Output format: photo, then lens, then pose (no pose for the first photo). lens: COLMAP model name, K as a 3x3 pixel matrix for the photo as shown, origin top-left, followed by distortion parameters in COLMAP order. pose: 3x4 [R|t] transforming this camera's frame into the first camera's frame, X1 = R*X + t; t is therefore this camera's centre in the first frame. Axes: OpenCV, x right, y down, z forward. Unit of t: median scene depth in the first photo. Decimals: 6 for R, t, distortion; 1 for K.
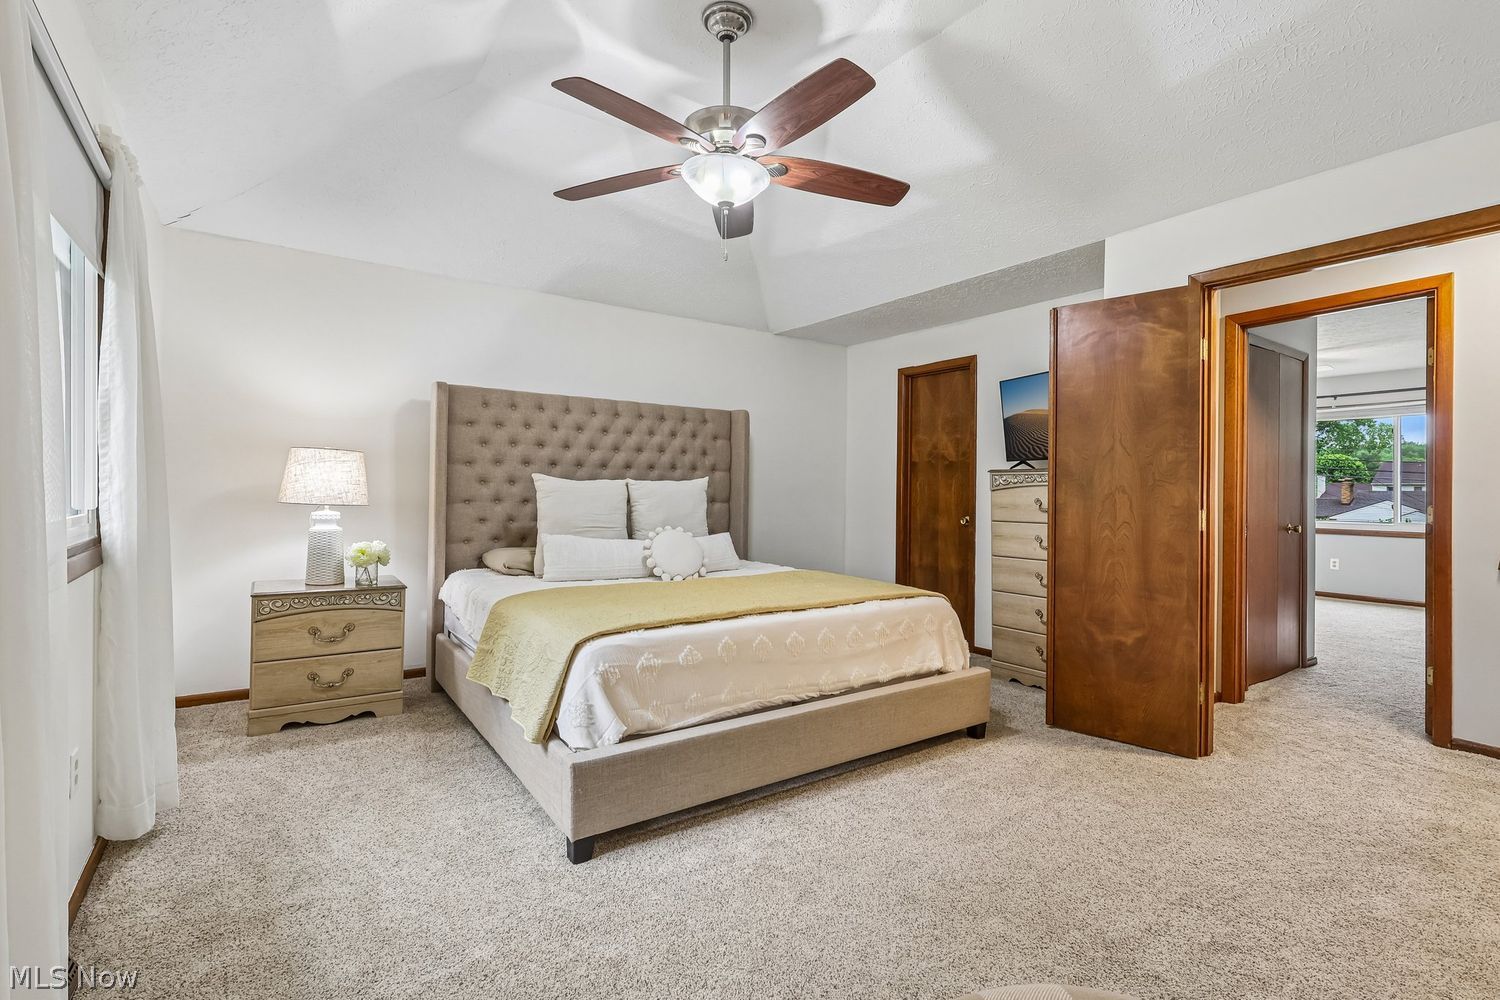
lens RADIAL K [[704.1, 0, 740.5], [0, 704.1, 491.2], [0, 0, 1]] dist [-0.001706, -0.000010]
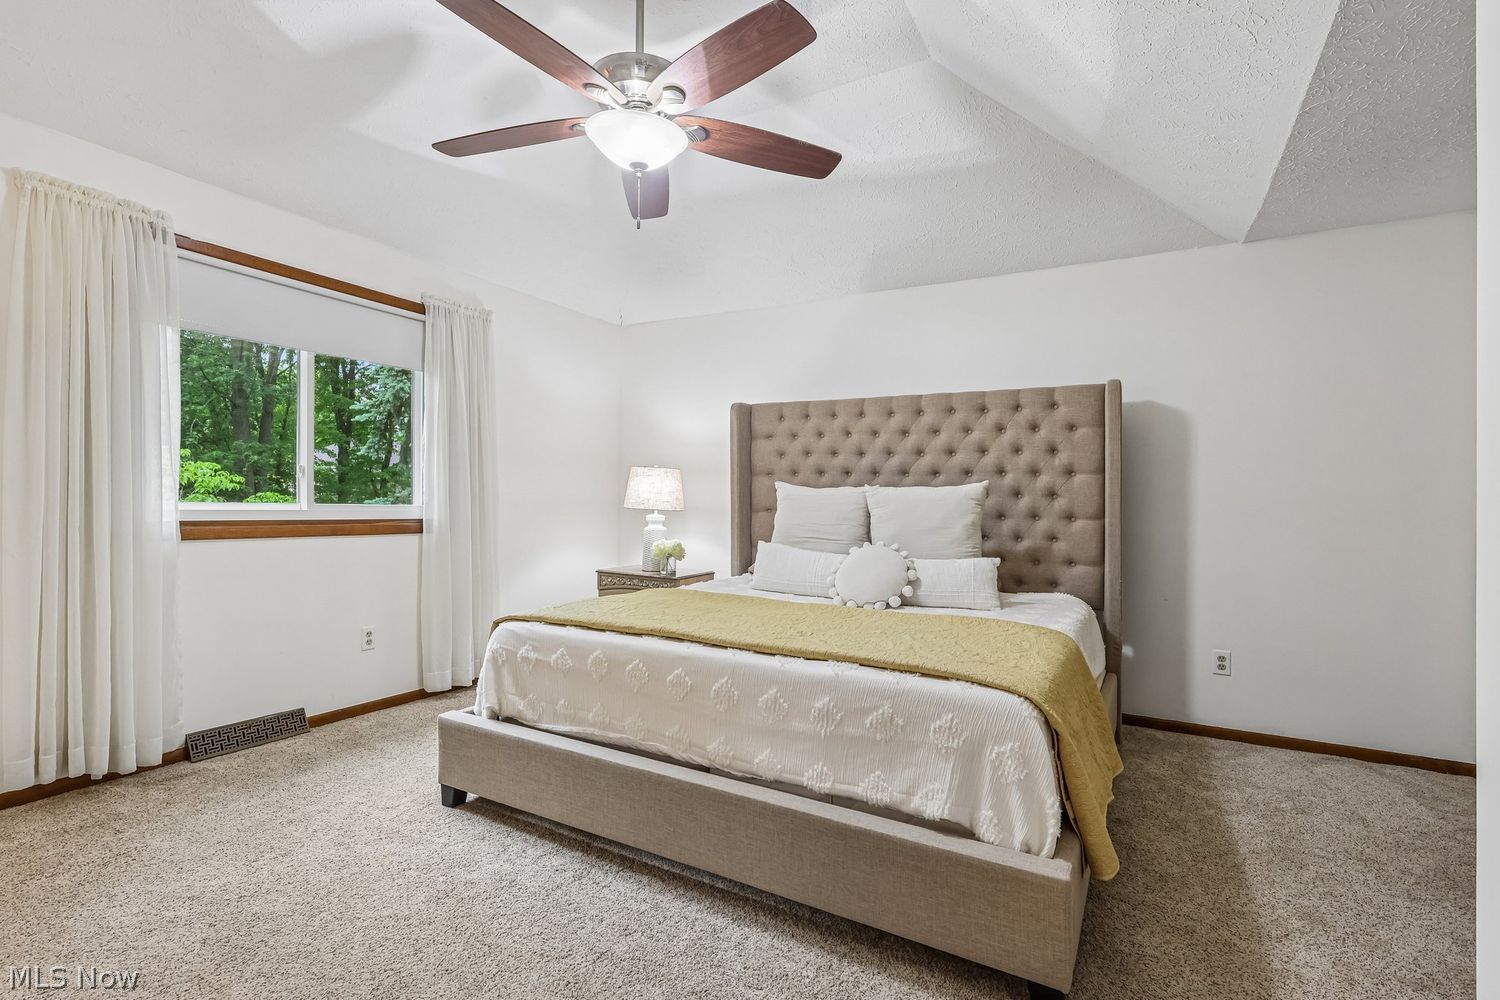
lens RADIAL K [[700.7, 0, 746.5], [0, 700.7, 506.4], [0, 0, 1]] dist [0.015882, 0.000053]
pose [[0.428278, -0.000841, -0.903647, 0.587043], [-0.019162, 0.999766, -0.010013, 0.020219], [0.903444, 0.021604, 0.428161, 0.532695]]
